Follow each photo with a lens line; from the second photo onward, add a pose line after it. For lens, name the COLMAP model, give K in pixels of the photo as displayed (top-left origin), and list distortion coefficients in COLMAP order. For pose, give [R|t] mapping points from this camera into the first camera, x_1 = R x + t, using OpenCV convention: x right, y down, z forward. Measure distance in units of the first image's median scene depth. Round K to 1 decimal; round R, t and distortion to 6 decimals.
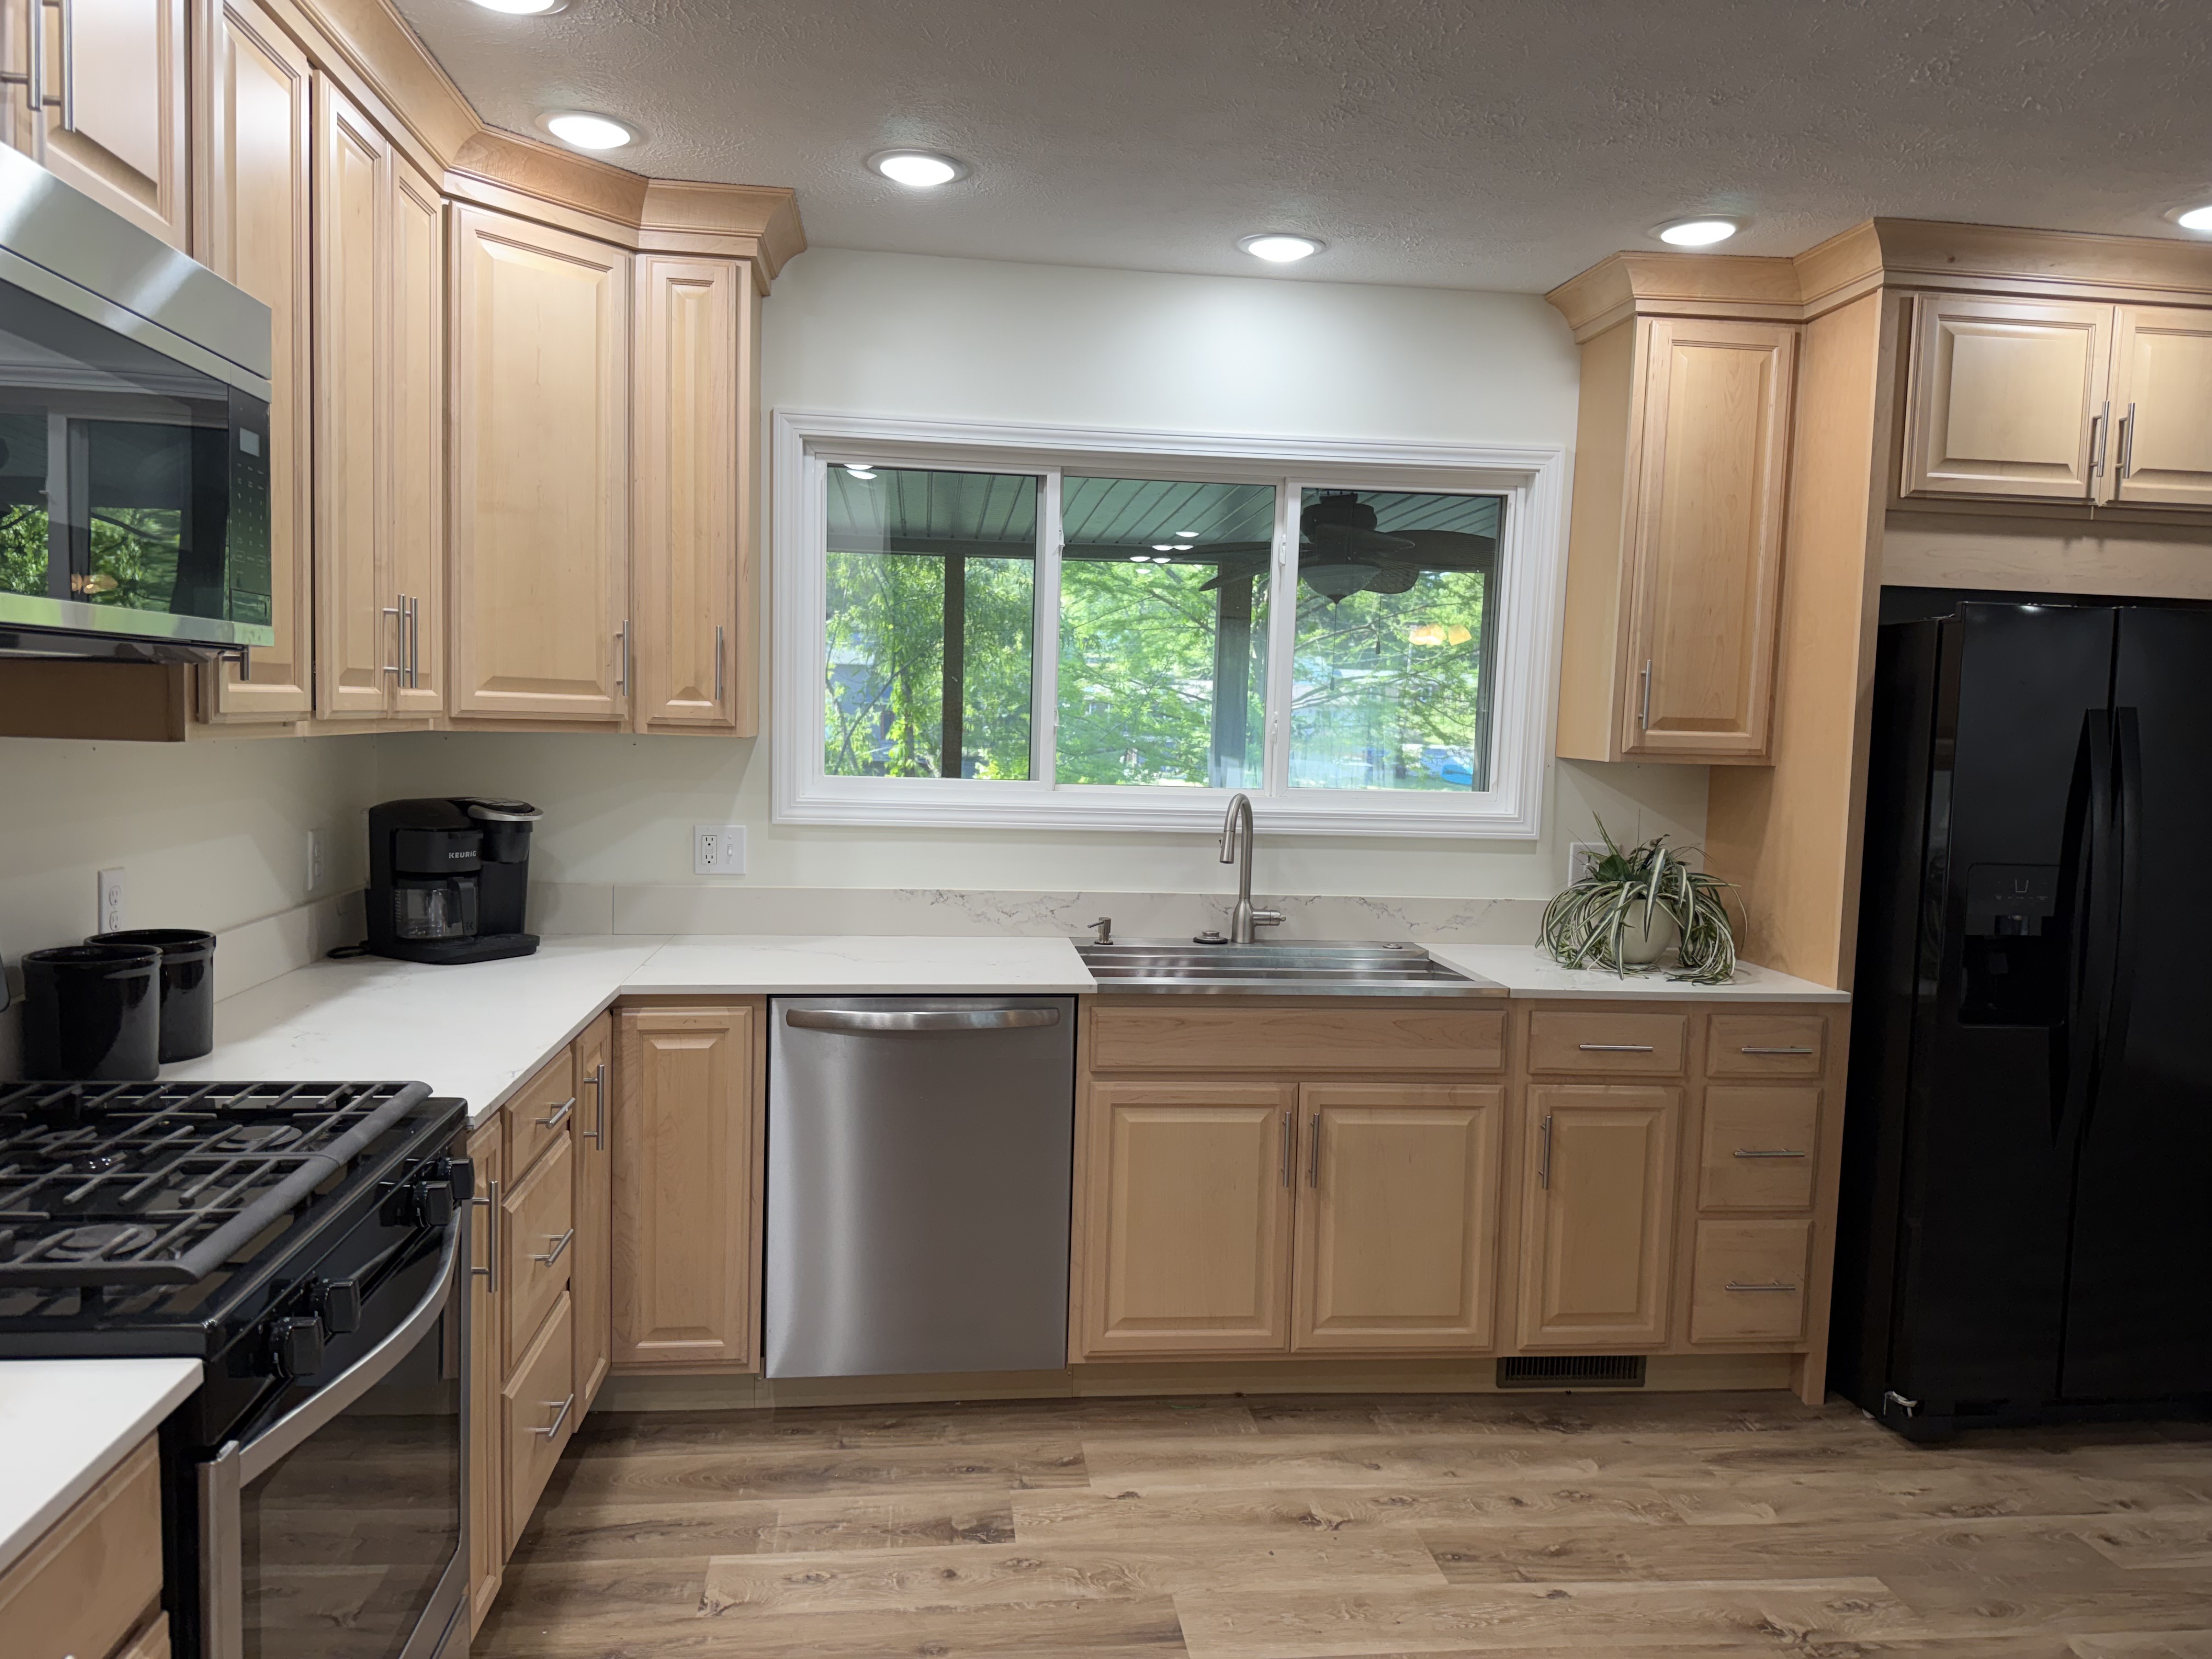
lens RADIAL K [[1609.7, 0, 1137.3], [0, 1609.7, 839.5], [0, 0, 1]] dist [0.126264, -0.171411]
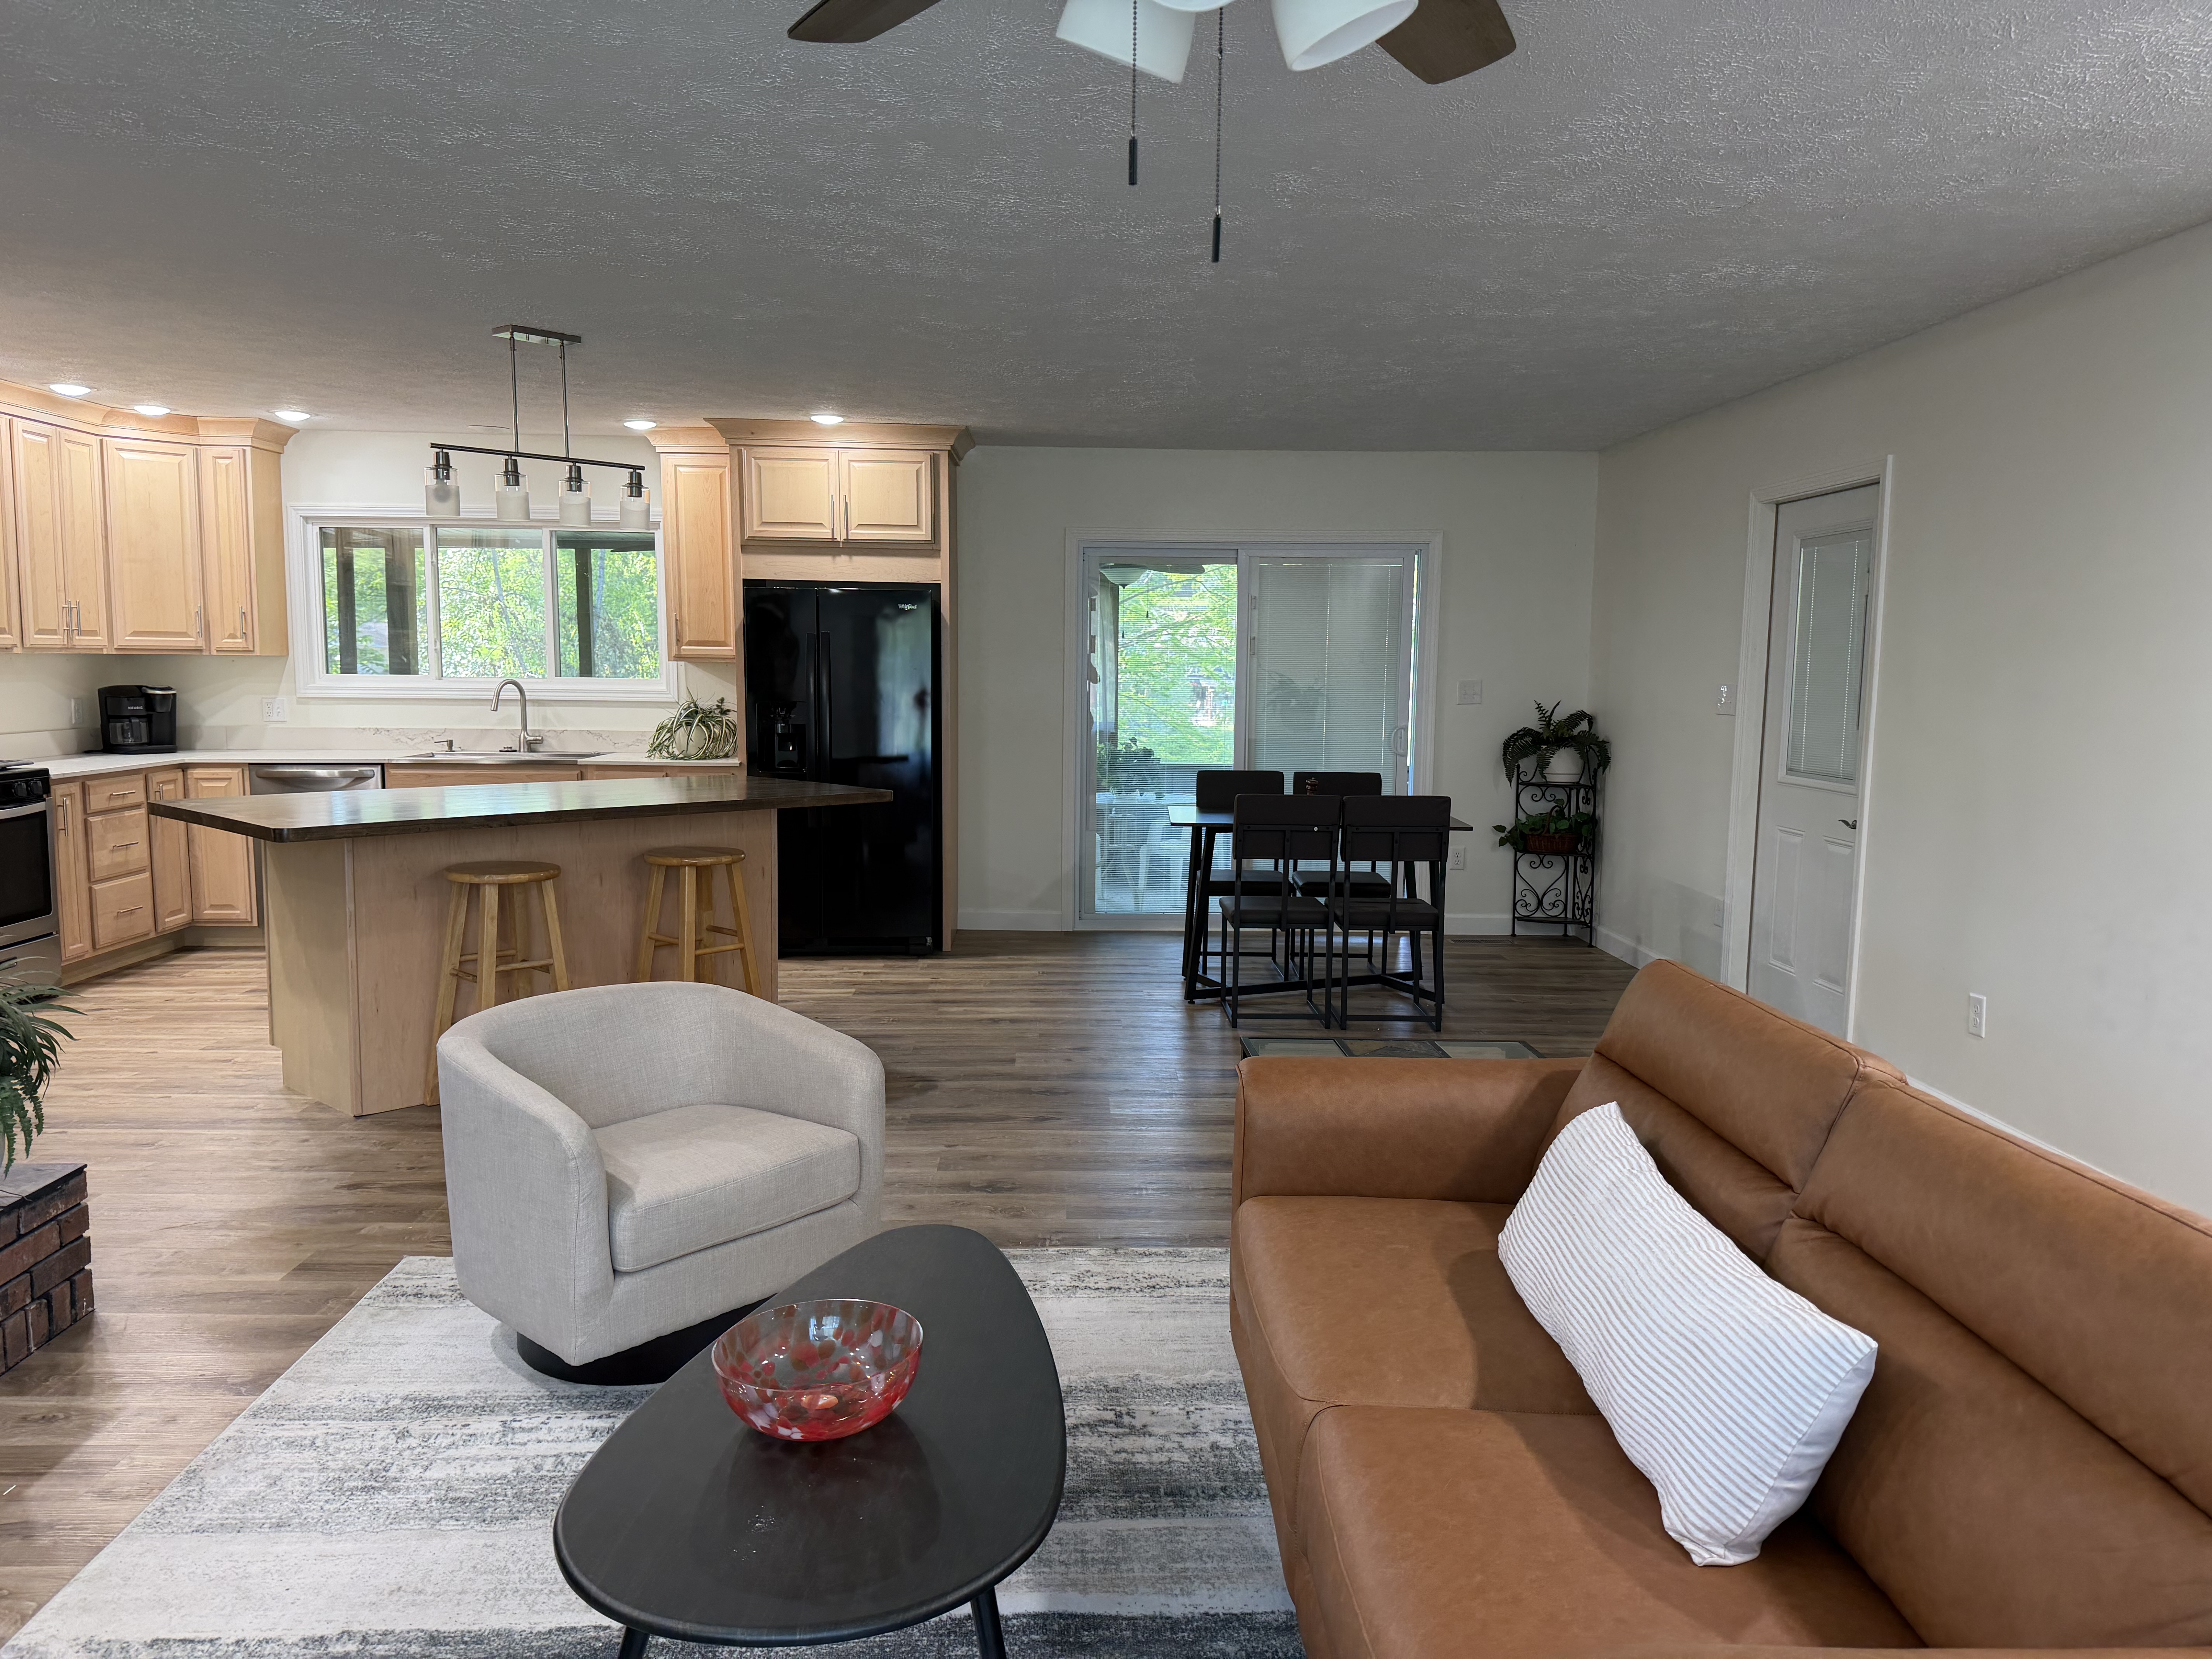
lens RADIAL K [[1537.7, 0, 1105.7], [0, 1537.7, 843.0], [0, 0, 1]] dist [0.110528, -0.149659]
pose [[0.995296, -0.009312, -0.096434, 1.142528], [0.012687, 0.999326, 0.034446, 0.137870], [0.096048, -0.035507, 0.994743, -1.066724]]
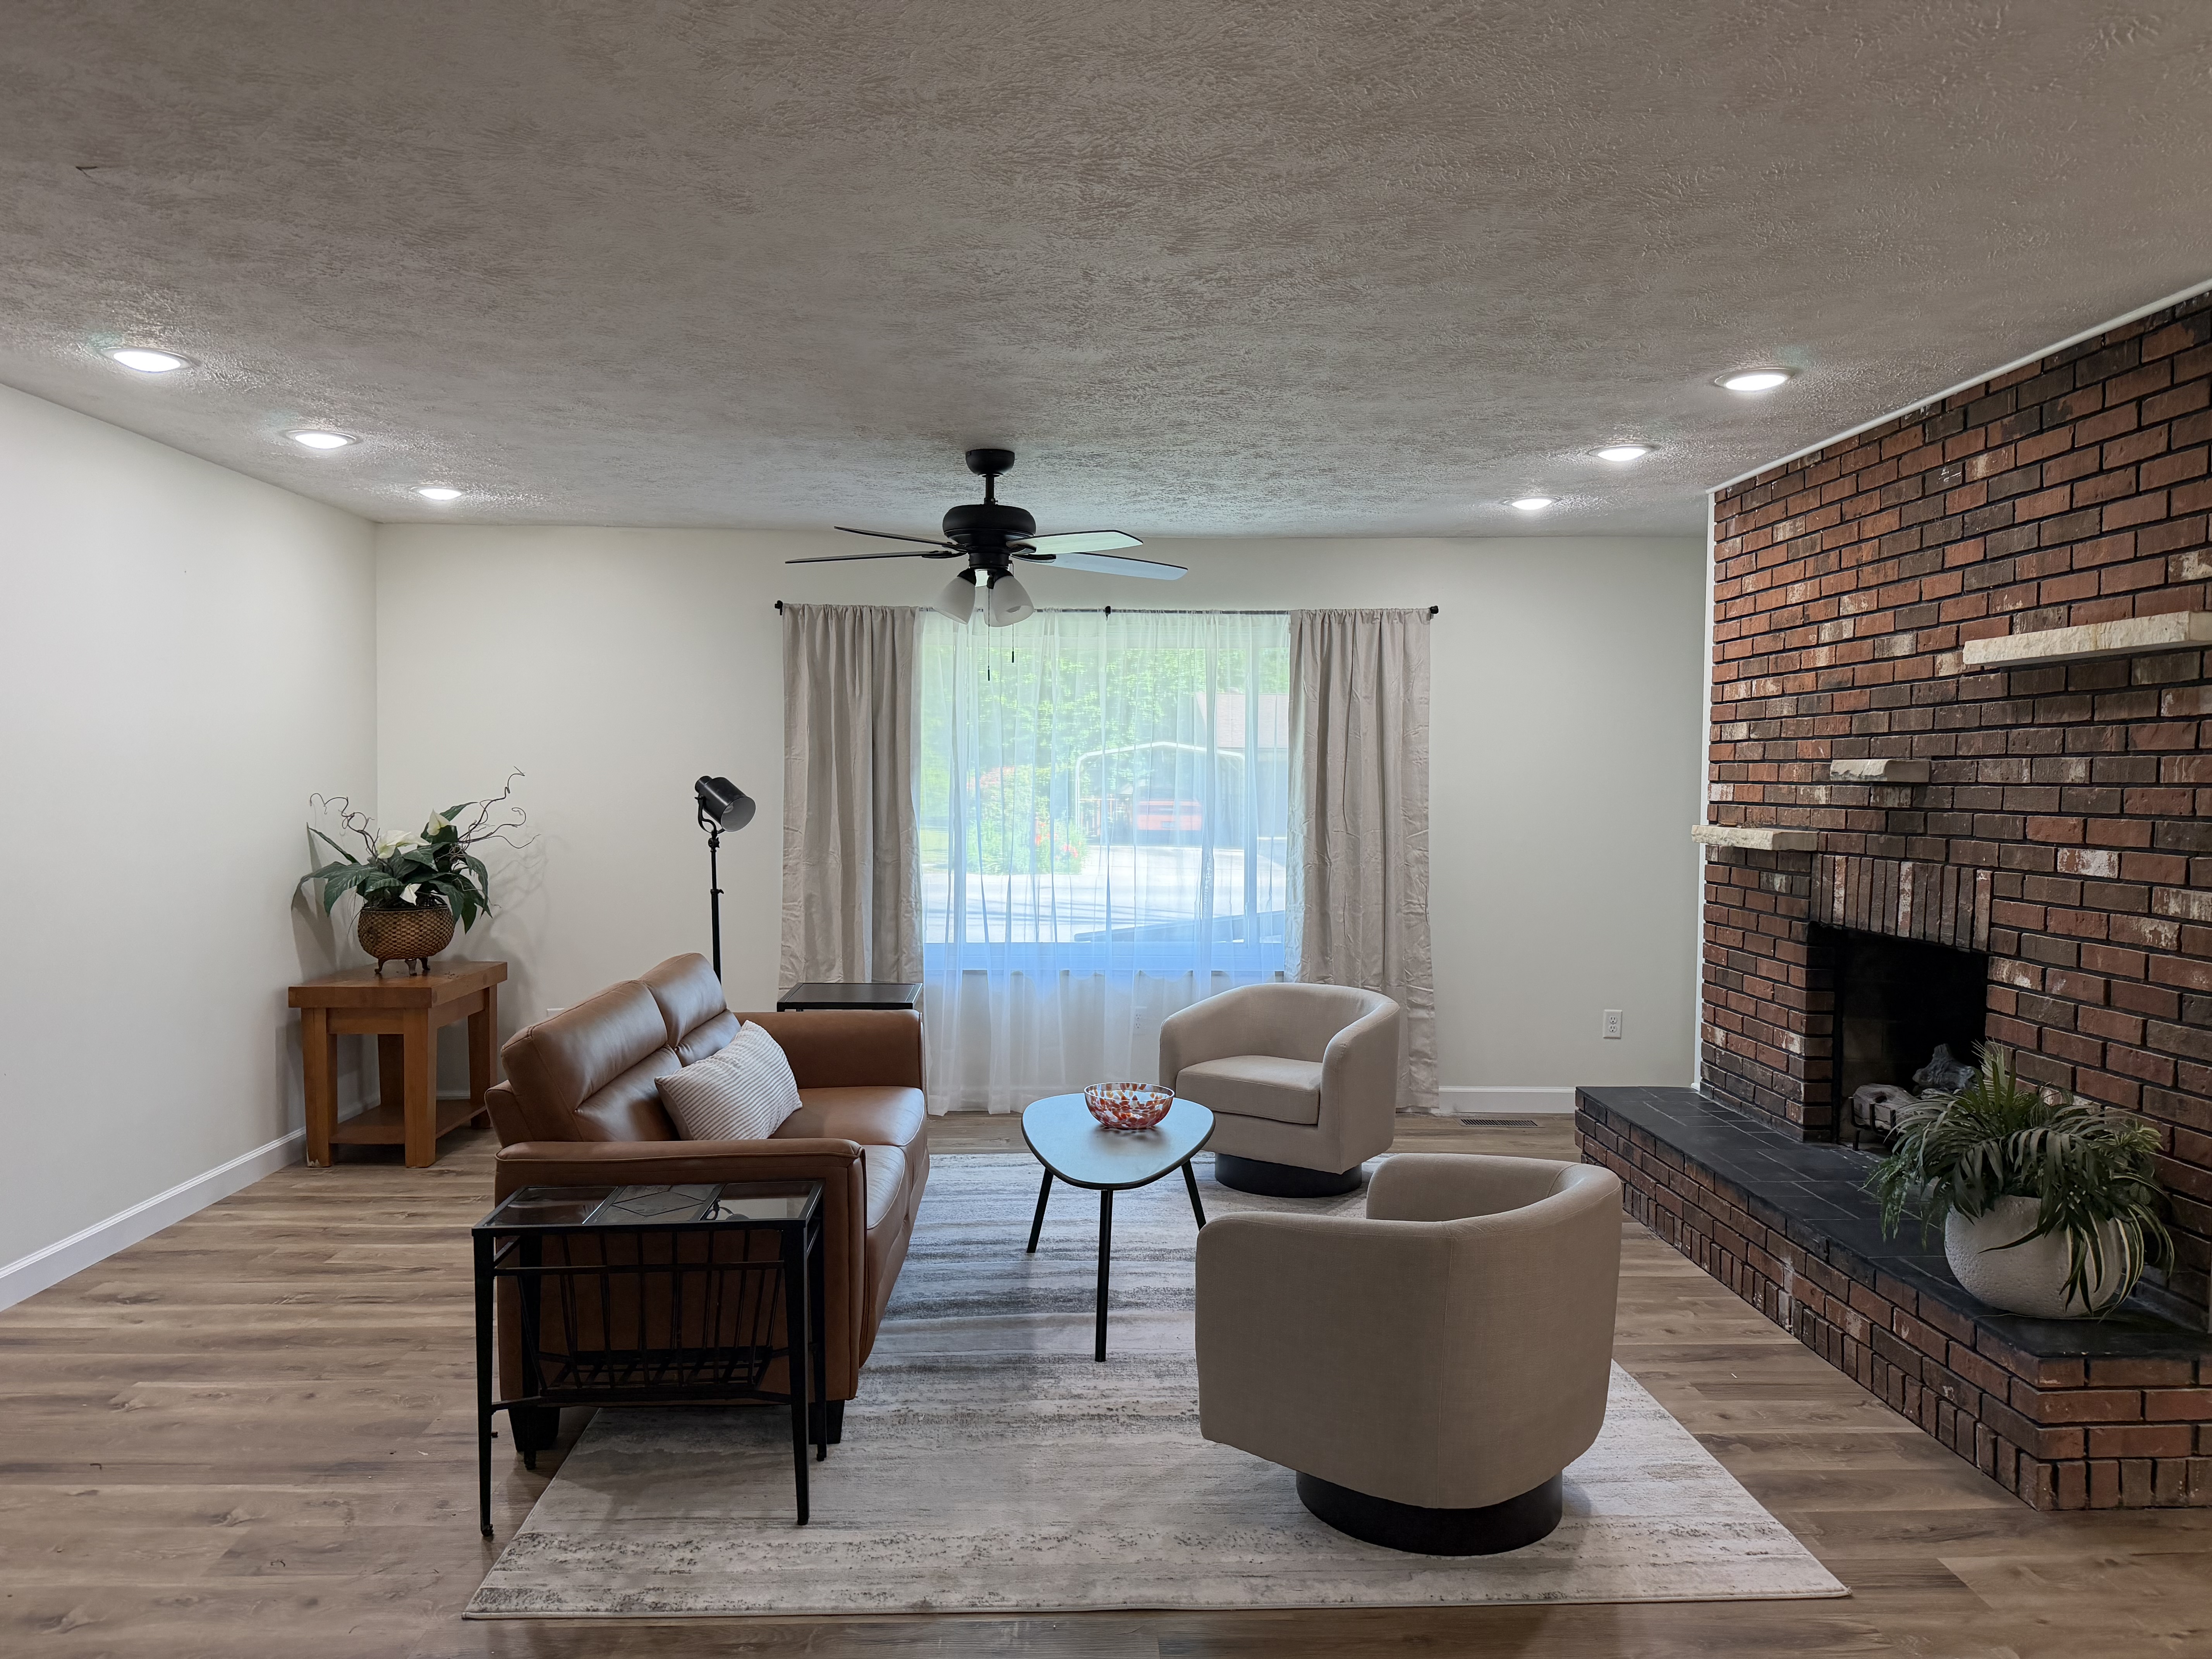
lens RADIAL K [[1553.4, 0, 1100.4], [0, 1553.4, 834.5], [0, 0, 1]] dist [0.025896, -0.035047]
pose [[-0.995235, -0.041369, 0.088298, 0.901800], [-0.030671, 0.992391, 0.119244, -0.026893], [-0.092560, 0.115968, -0.988931, 0.712284]]
